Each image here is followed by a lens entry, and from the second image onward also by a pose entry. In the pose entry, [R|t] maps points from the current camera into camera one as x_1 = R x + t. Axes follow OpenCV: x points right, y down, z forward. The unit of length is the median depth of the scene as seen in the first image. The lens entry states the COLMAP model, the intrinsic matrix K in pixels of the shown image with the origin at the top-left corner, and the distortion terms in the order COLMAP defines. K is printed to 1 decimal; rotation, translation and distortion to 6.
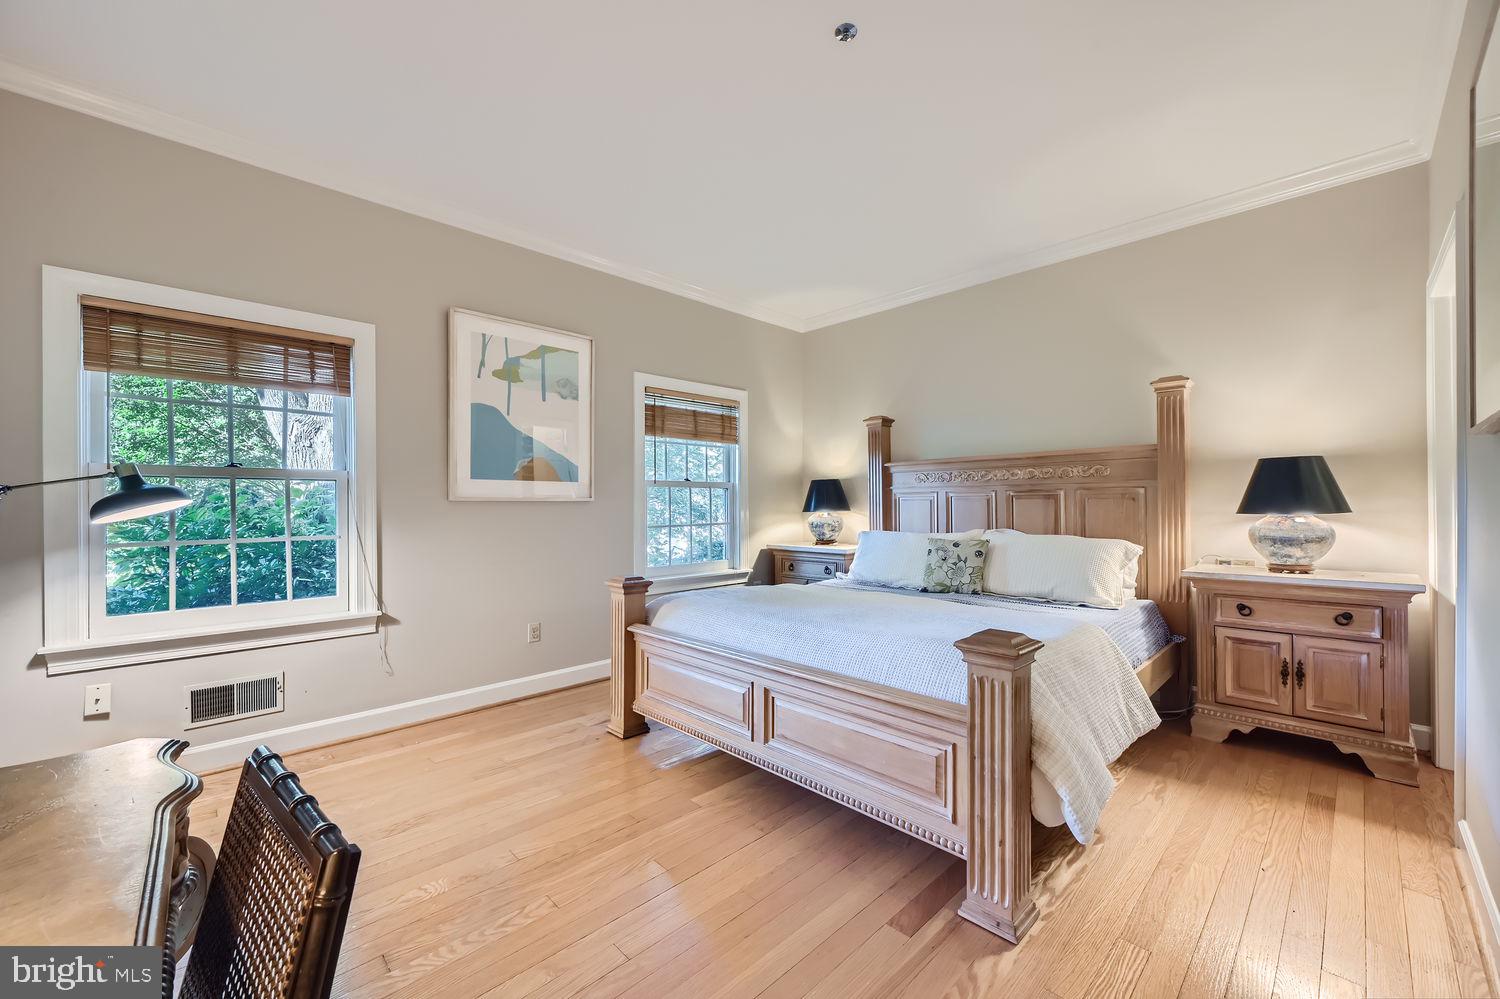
lens RADIAL K [[599.7, 0, 754.3], [0, 599.7, 501.9], [0, 0, 1]] dist [0.007081, -0.000949]
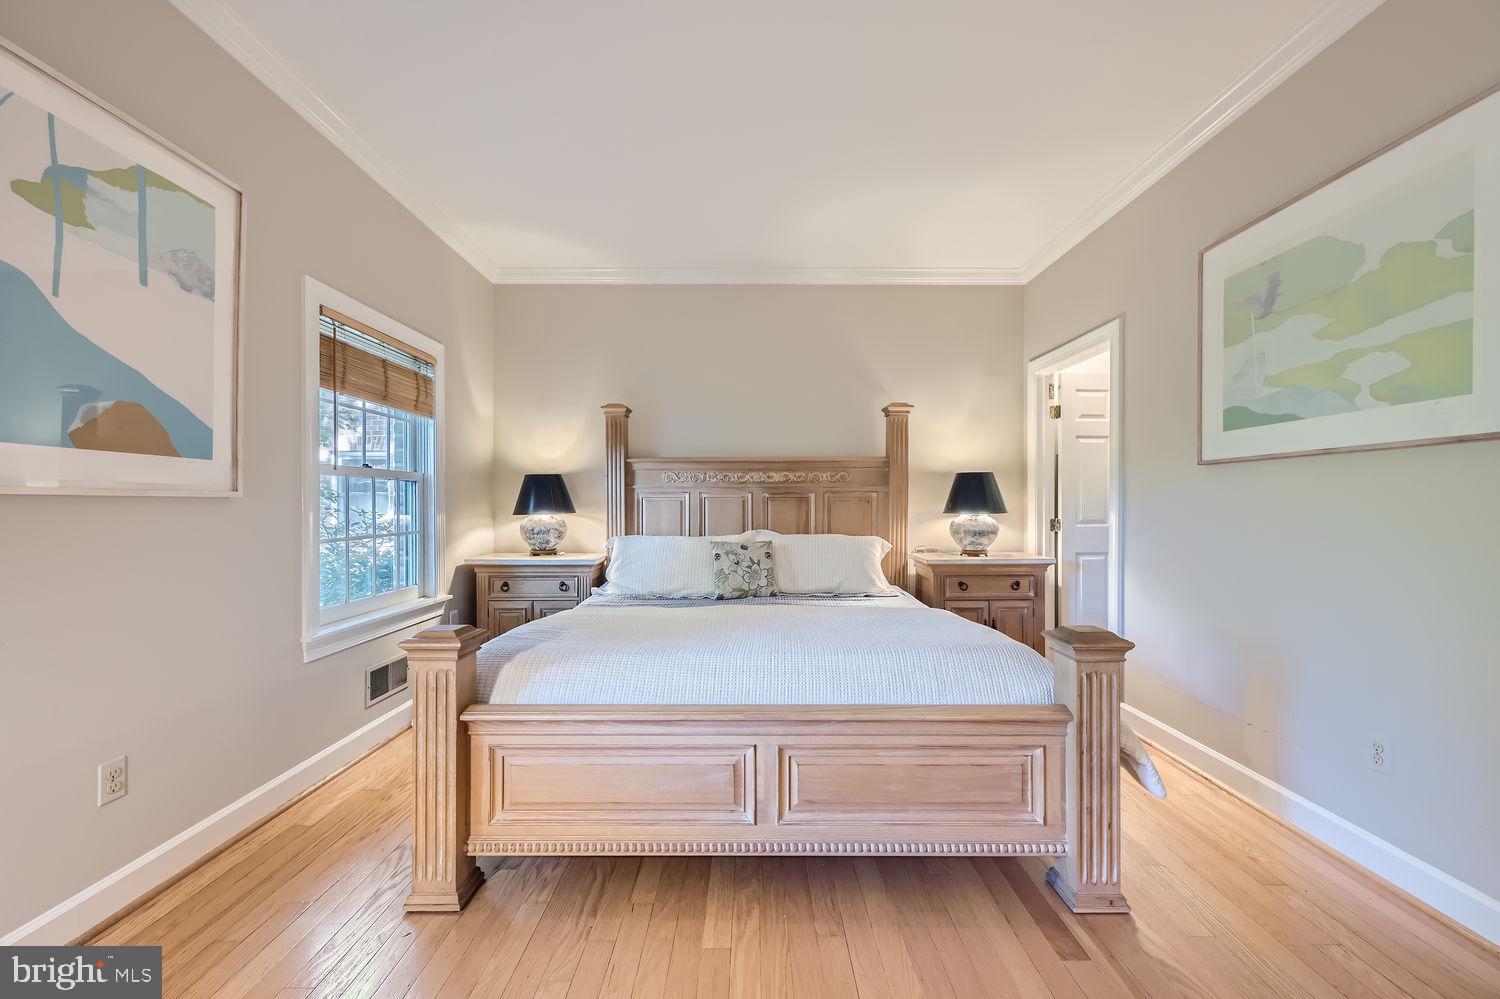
lens RADIAL K [[599.7, 0, 755.4], [0, 599.7, 502.0], [0, 0, 1]] dist [0.007081, -0.000949]
pose [[0.692344, 0.007918, 0.721524, -0.351295], [-0.007257, 0.999966, -0.004011, 0.001868], [-0.721531, -0.002459, 0.692378, 0.315261]]
